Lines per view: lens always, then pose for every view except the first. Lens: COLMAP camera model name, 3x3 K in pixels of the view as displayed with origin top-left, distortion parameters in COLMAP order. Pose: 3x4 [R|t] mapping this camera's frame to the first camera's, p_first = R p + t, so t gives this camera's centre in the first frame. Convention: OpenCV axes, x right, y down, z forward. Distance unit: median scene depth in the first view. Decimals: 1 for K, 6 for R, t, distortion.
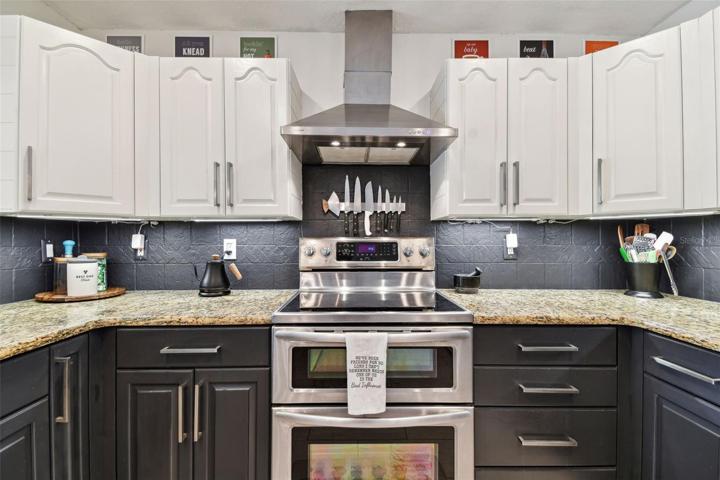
lens RADIAL K [[315.4, 0, 361.2], [0, 315.4, 239.2], [0, 0, 1]] dist [0.027579, -0.016438]
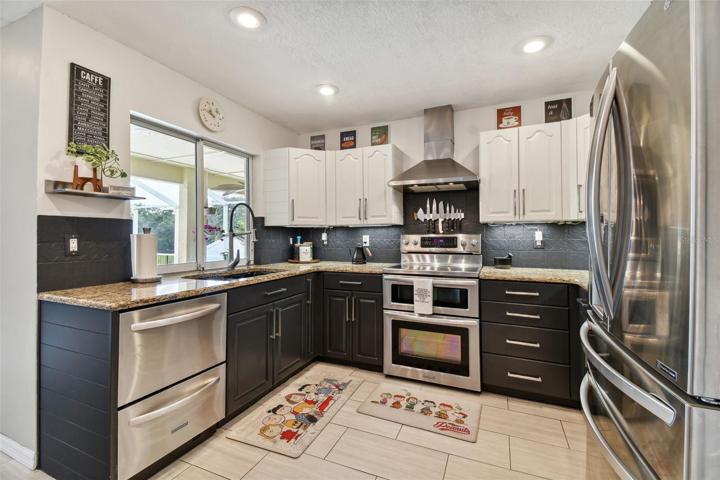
lens RADIAL K [[315.4, 0, 361.1], [0, 315.4, 232.1], [0, 0, 1]] dist [0.027579, -0.016438]
pose [[0.915002, -0.007288, -0.403385, 0.346054], [0.003661, 0.999946, -0.009760, -0.002256], [0.403434, 0.007454, 0.914978, -0.799400]]
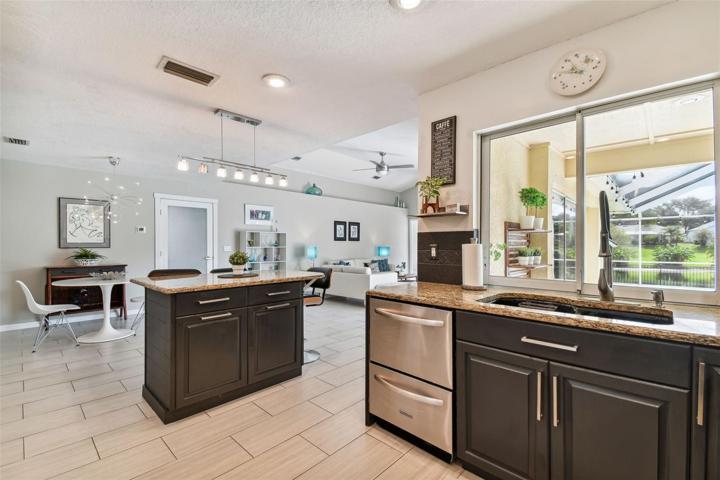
lens RADIAL K [[315.4, 0, 361.8], [0, 315.4, 244.7], [0, 0, 1]] dist [0.027579, -0.016438]
pose [[-0.689798, -0.001882, -0.724000, 0.347941], [0.002034, 0.999988, -0.004538, -0.001456], [0.723999, -0.004603, -0.689785, 0.582508]]
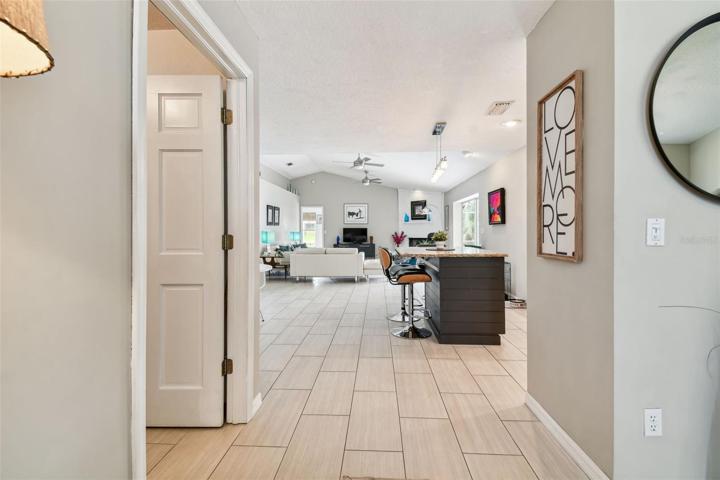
lens RADIAL K [[315.4, 0, 360.3], [0, 315.4, 238.4], [0, 0, 1]] dist [0.027579, -0.016438]
pose [[-0.062574, 0.020628, -0.997827, 1.922957], [0.008166, 0.999763, 0.020156, 0.029101], [0.998007, -0.006887, -0.062728, -1.622786]]
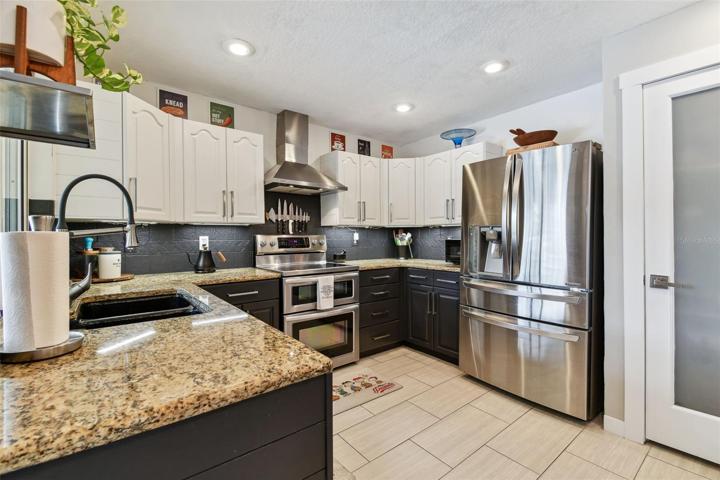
lens RADIAL K [[315.4, 0, 362.5], [0, 315.4, 236.0], [0, 0, 1]] dist [0.027579, -0.016438]
pose [[0.782822, -0.002484, 0.622241, -0.838055], [0.002027, 0.999997, 0.001441, -0.002571], [-0.622243, 0.000134, 0.782824, -0.686127]]
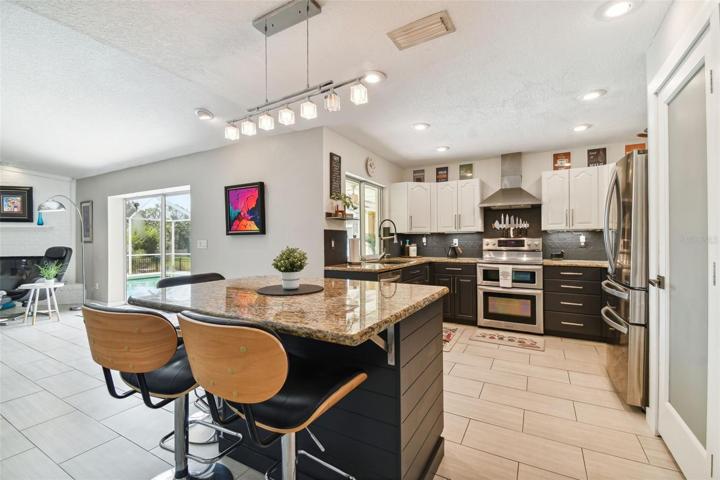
lens RADIAL K [[315.4, 0, 359.7], [0, 315.4, 241.4], [0, 0, 1]] dist [0.027579, -0.016438]
pose [[0.867421, -0.002548, -0.497568, 0.249442], [0.006184, 0.999965, 0.005660, -0.000747], [0.497536, -0.007986, 0.867407, -1.972048]]
